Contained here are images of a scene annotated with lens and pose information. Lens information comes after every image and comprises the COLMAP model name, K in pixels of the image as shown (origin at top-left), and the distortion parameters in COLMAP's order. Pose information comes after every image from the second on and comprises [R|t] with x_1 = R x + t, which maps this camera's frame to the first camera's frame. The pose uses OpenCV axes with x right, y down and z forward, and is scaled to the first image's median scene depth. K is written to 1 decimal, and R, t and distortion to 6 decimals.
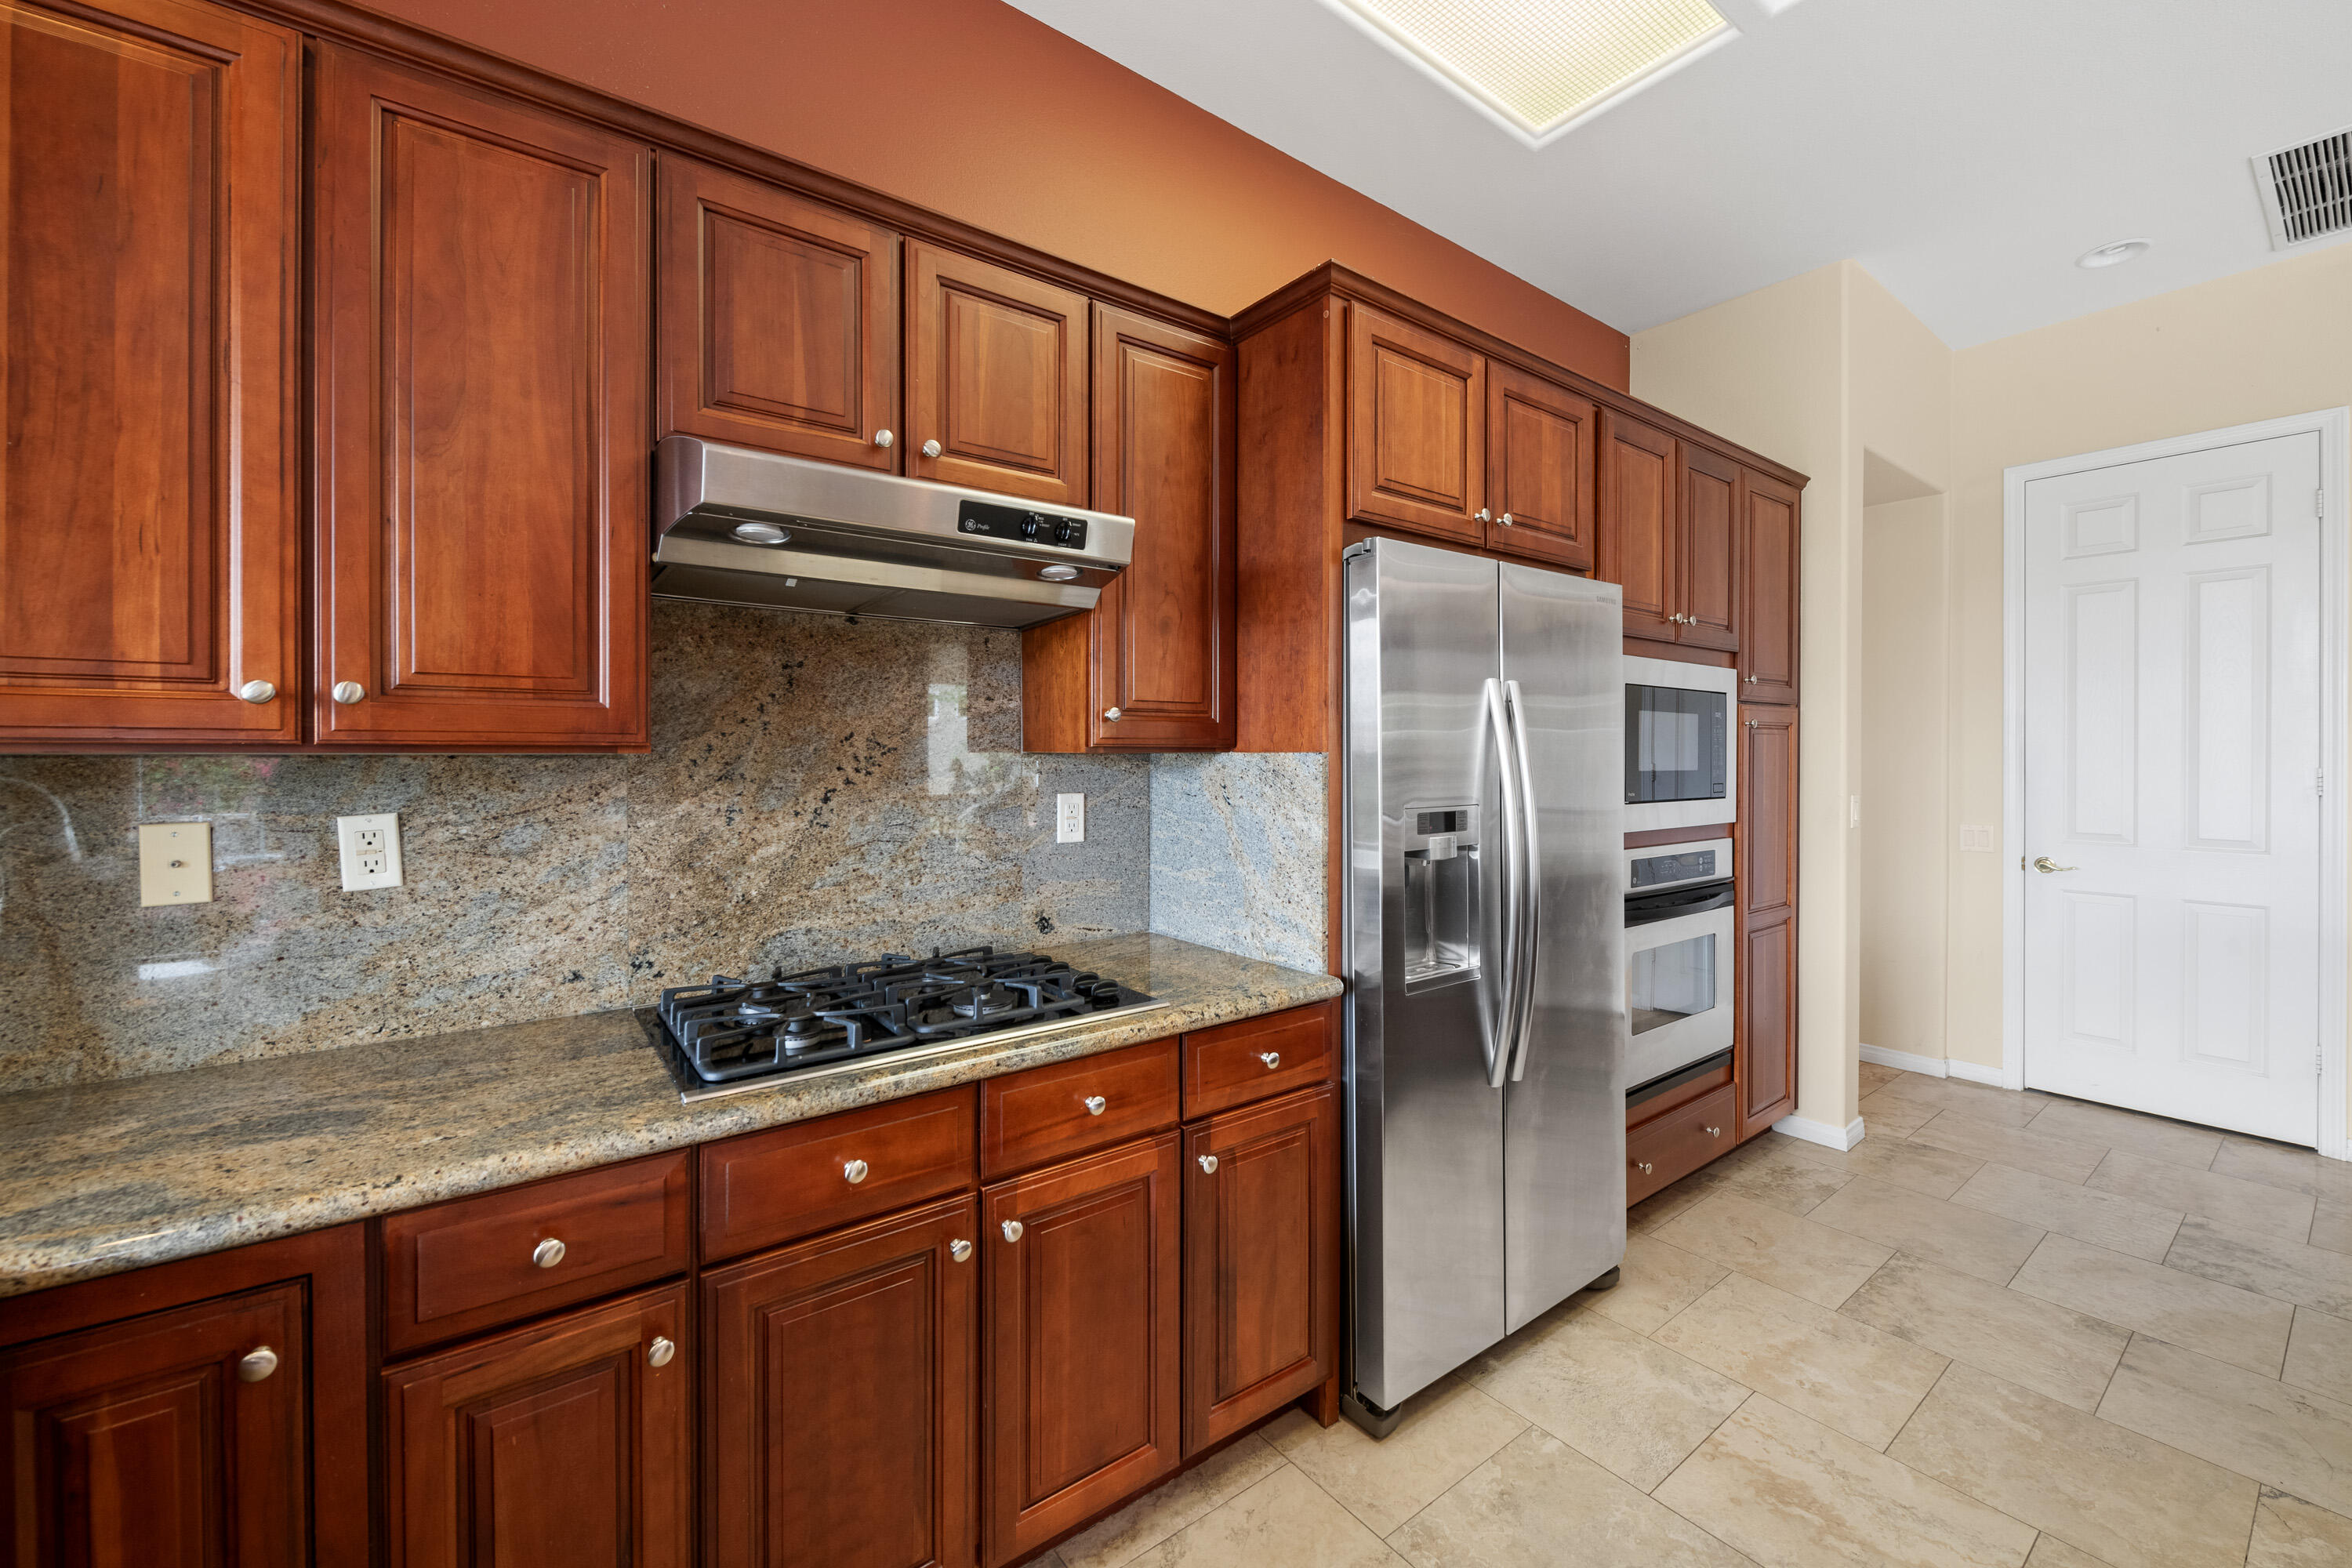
lens RADIAL K [[942.2, 0, 1191.7], [0, 942.2, 756.5], [0, 0, 1]] dist [0.003289, -0.003852]
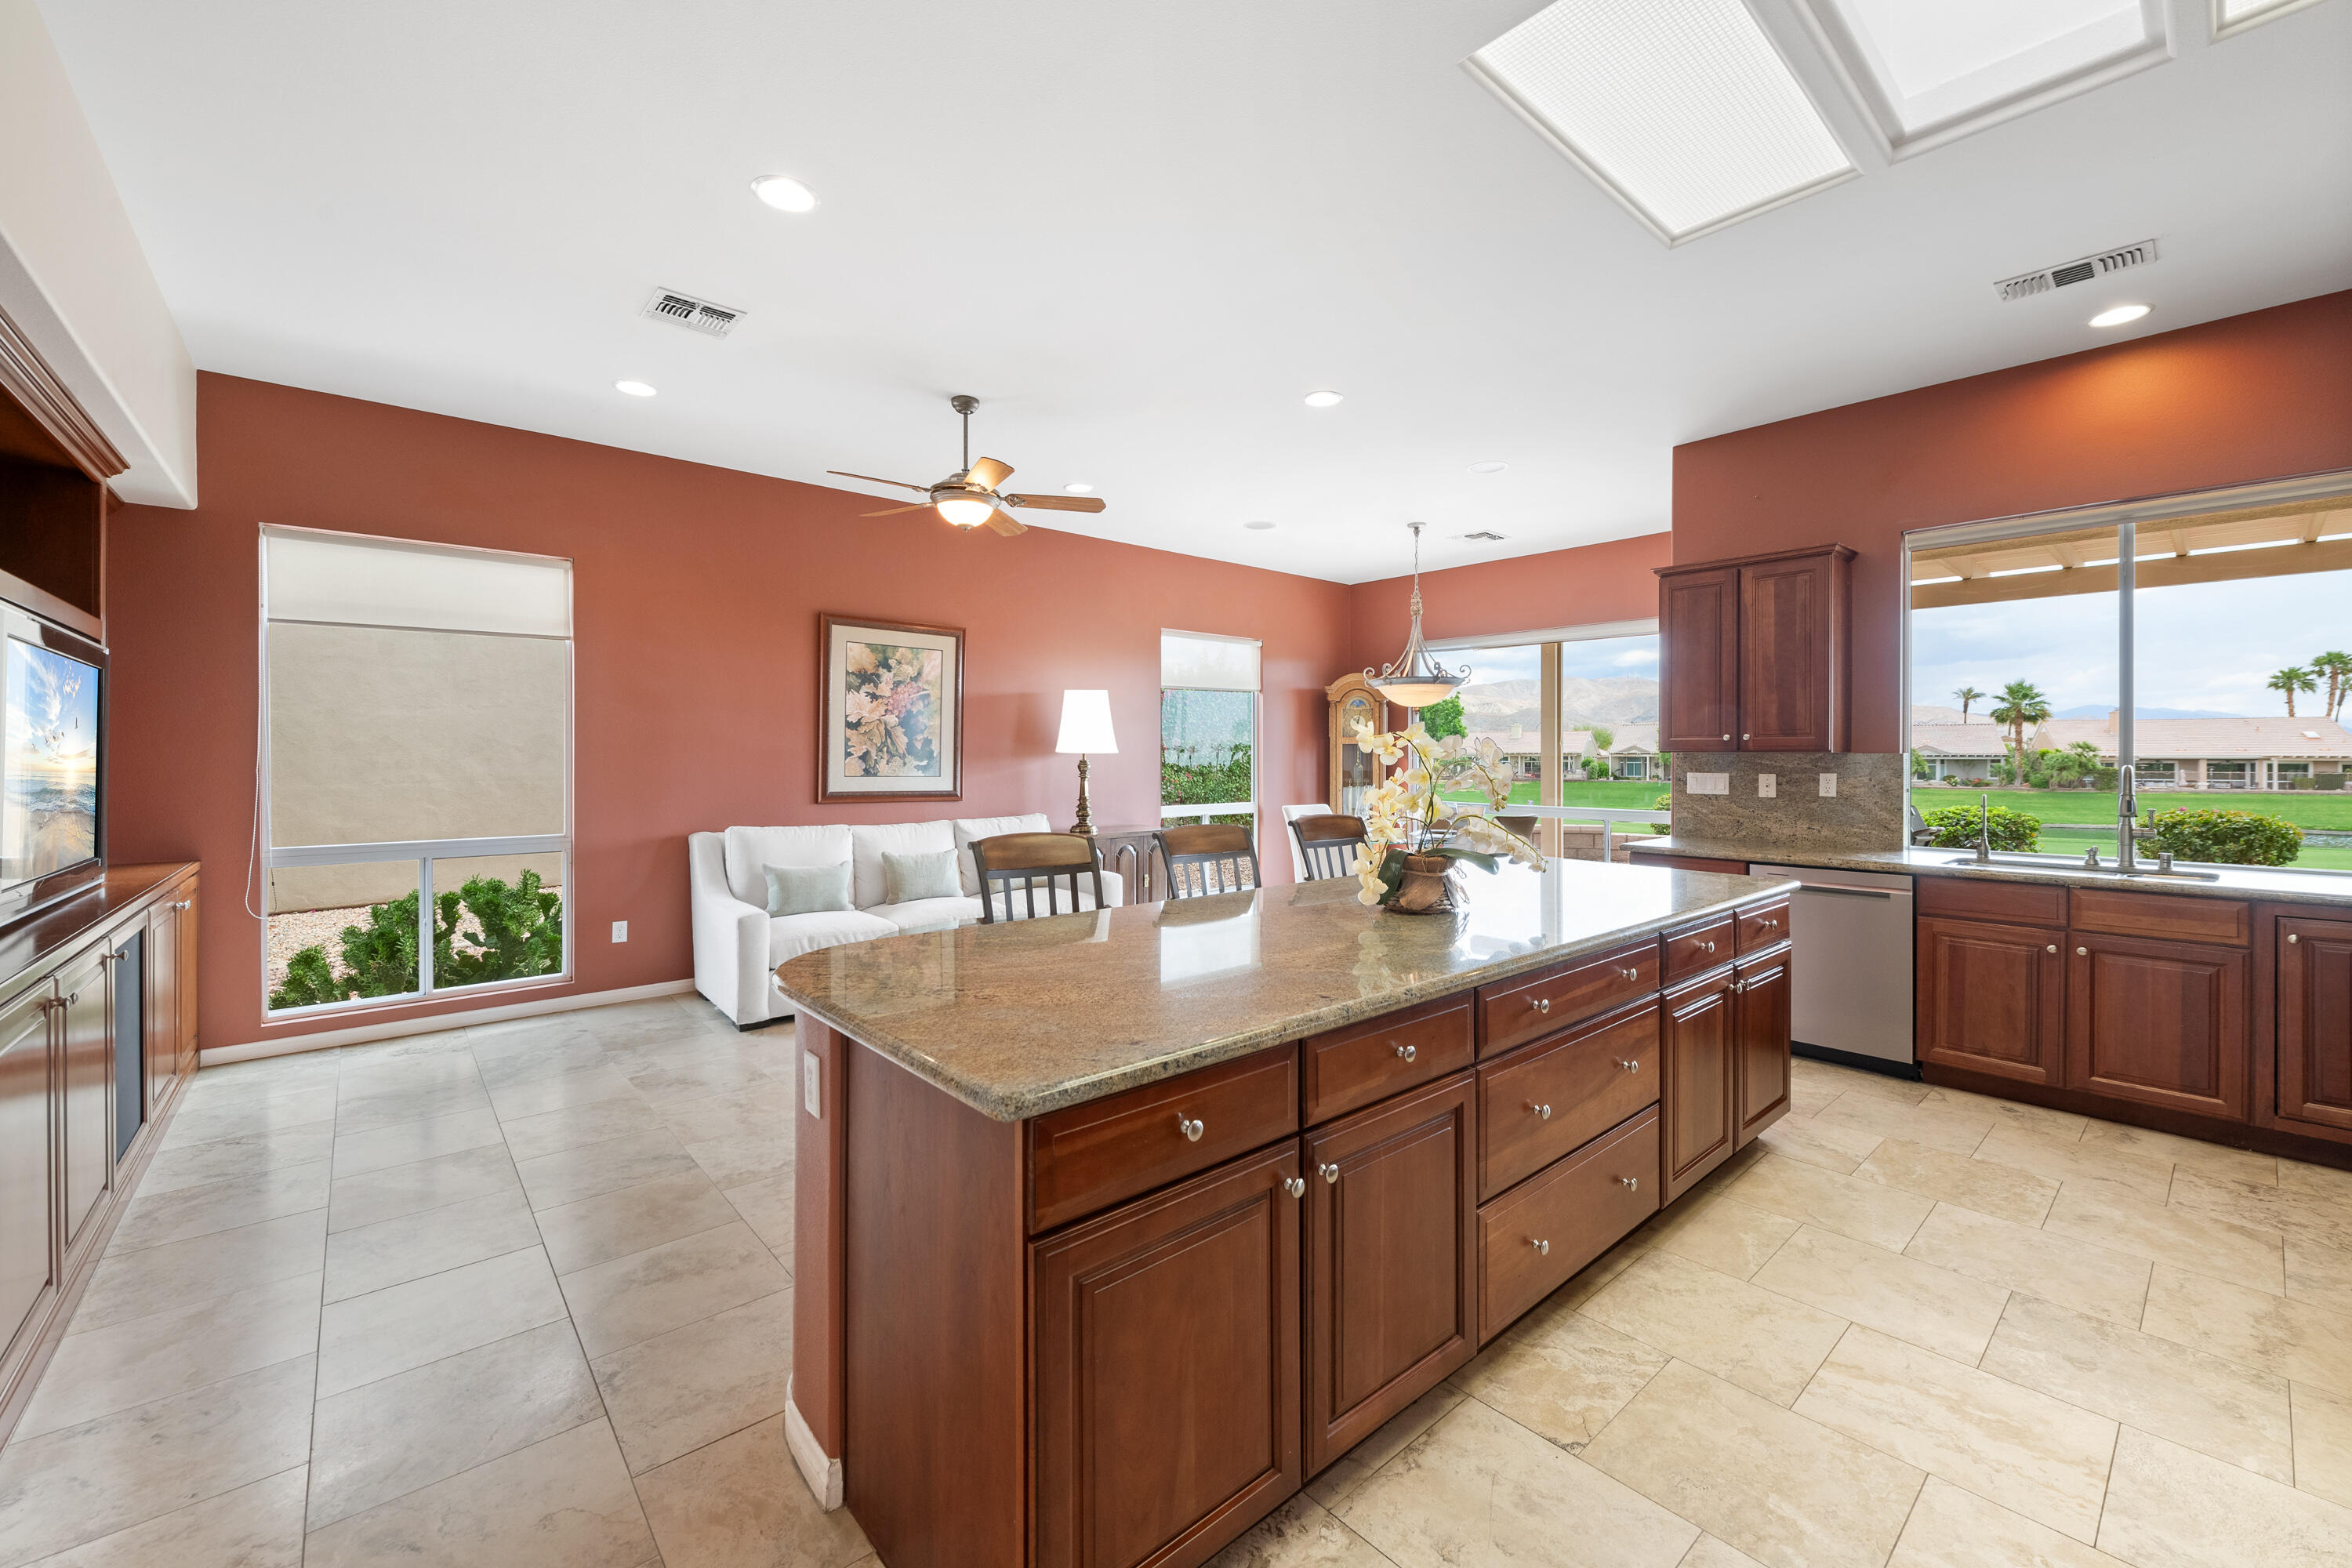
lens RADIAL K [[942.2, 0, 1184.3], [0, 942.2, 764.2], [0, 0, 1]] dist [0.003289, -0.003852]
pose [[-0.997831, 0.002598, -0.065779, 1.513208], [0.001855, 0.999934, 0.011348, -0.006508], [0.065804, 0.011202, -0.997770, 1.847946]]
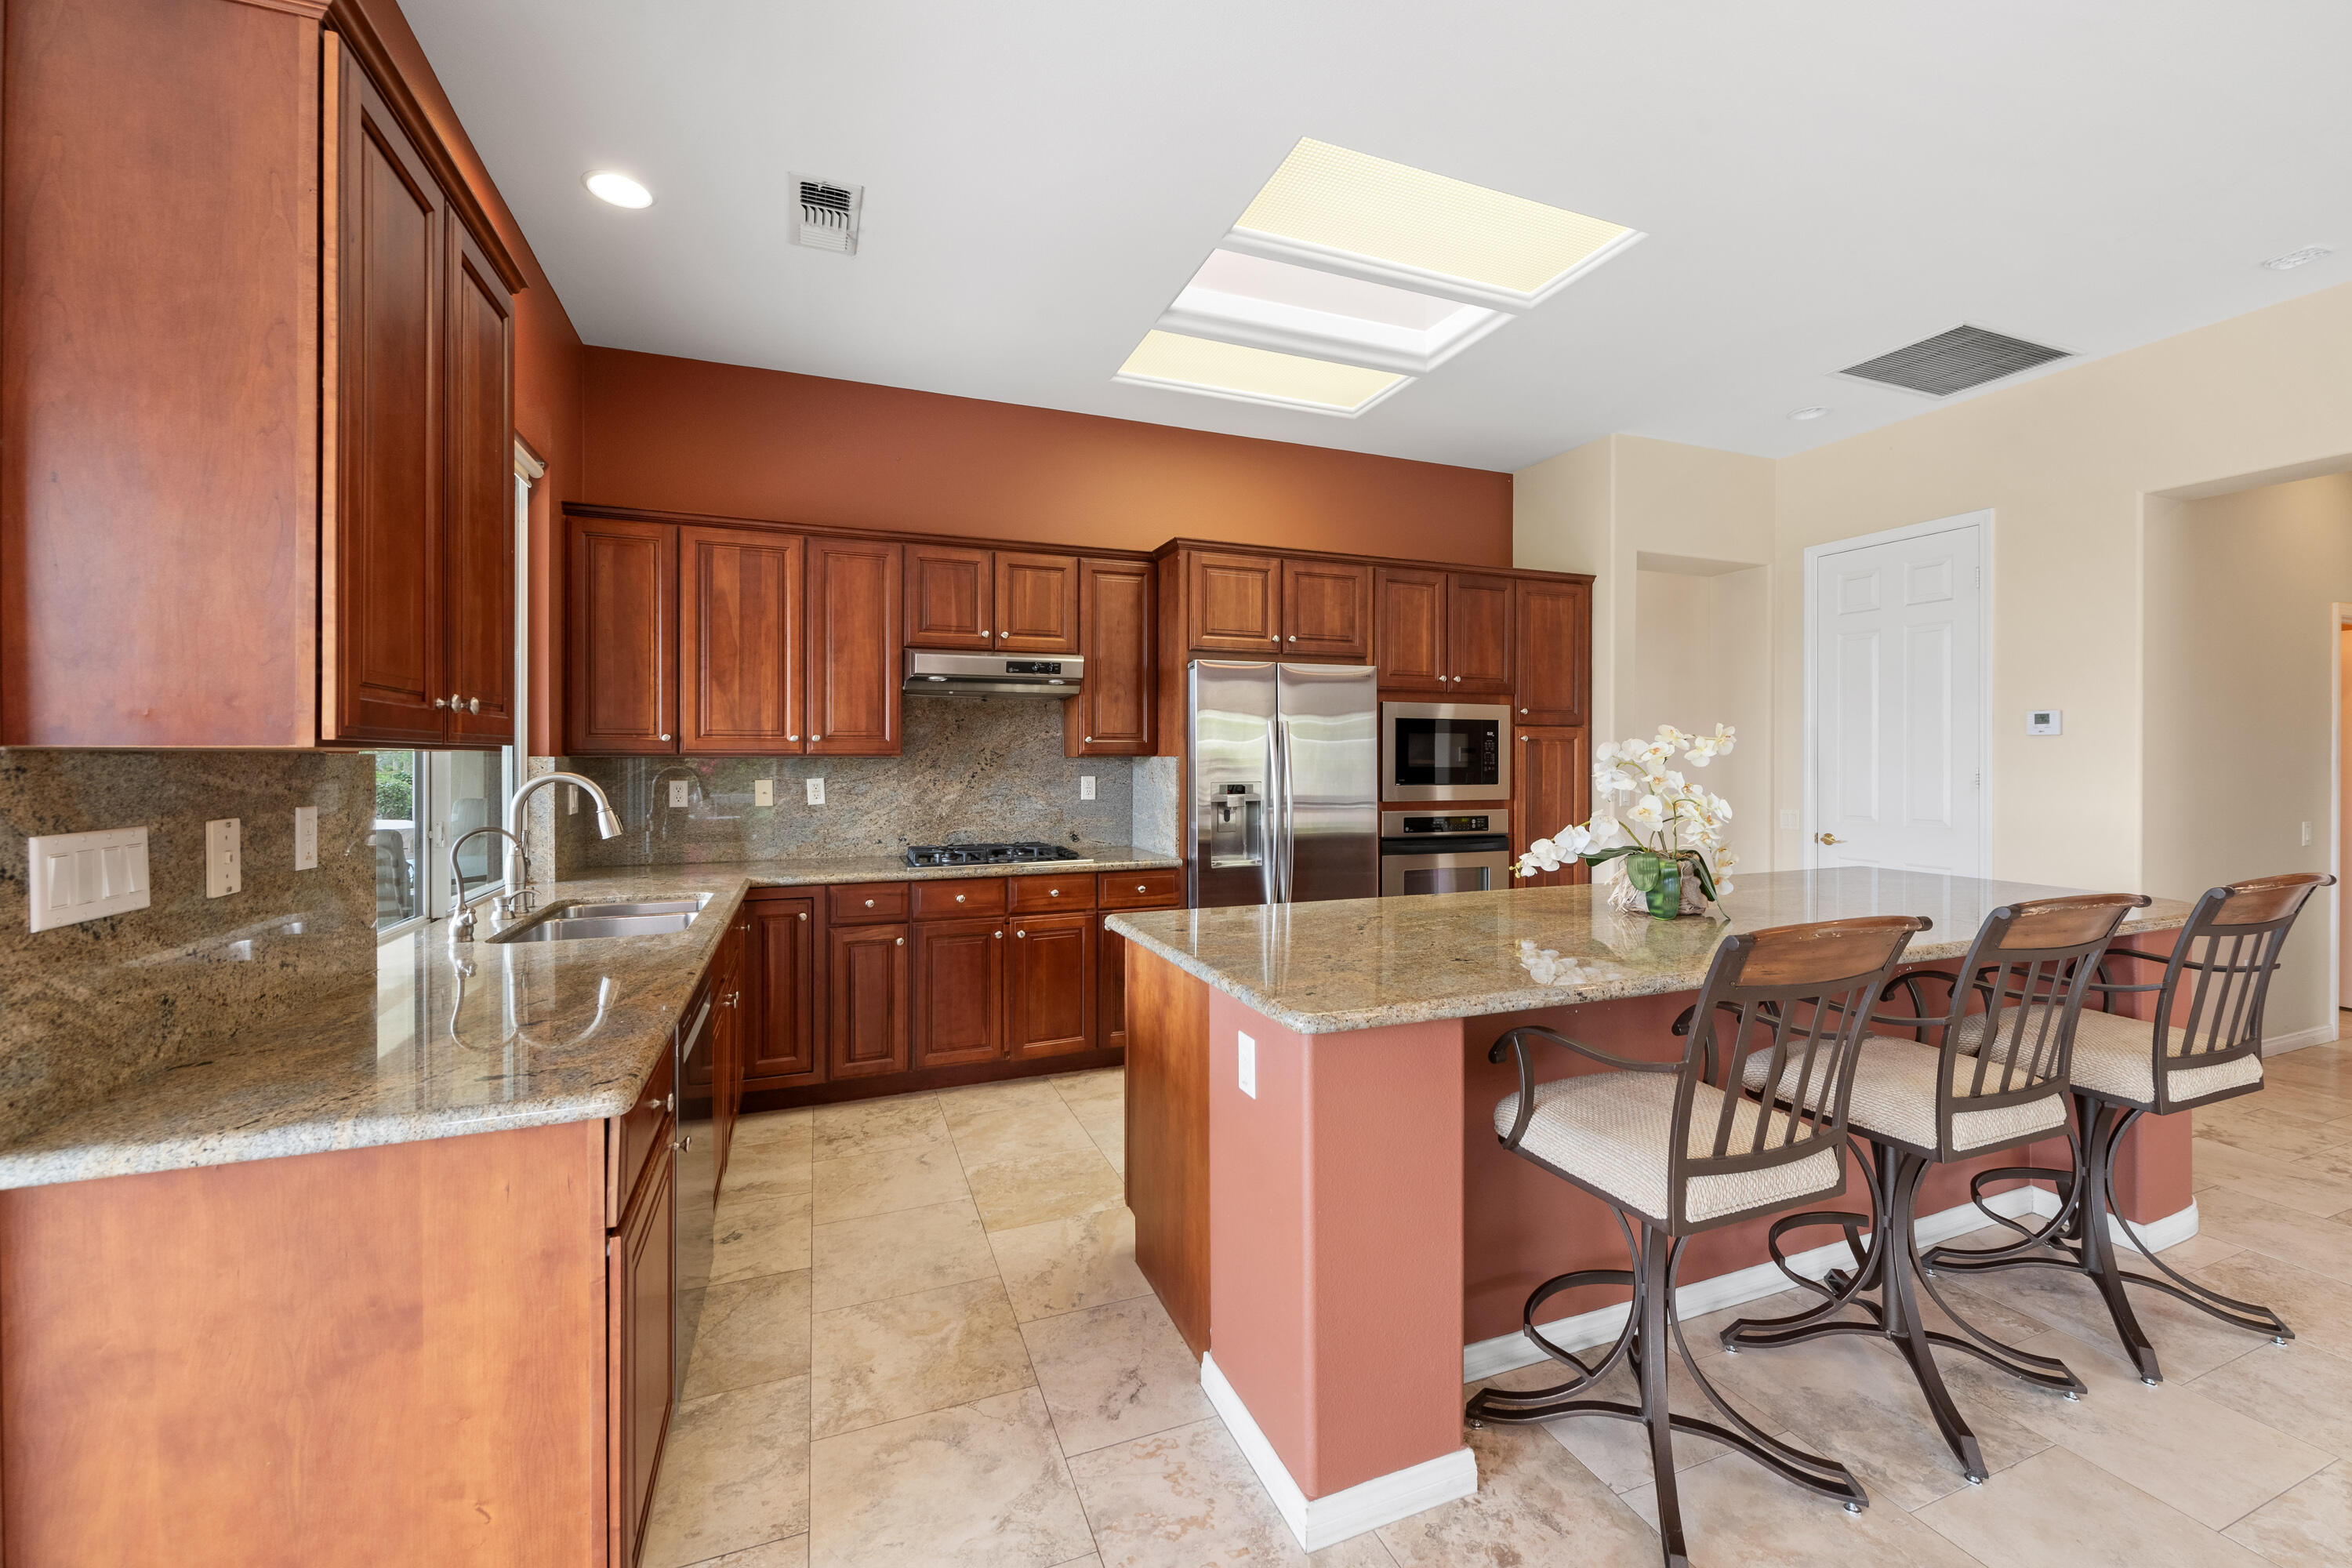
lens RADIAL K [[942.2, 0, 1194.3], [0, 942.2, 756.6], [0, 0, 1]] dist [0.003289, -0.003852]
pose [[0.962714, 0.000471, -0.270520, 0.771442], [-0.001214, 0.999996, -0.002582, 0.001228], [0.270518, 0.002815, 0.962711, -1.105947]]
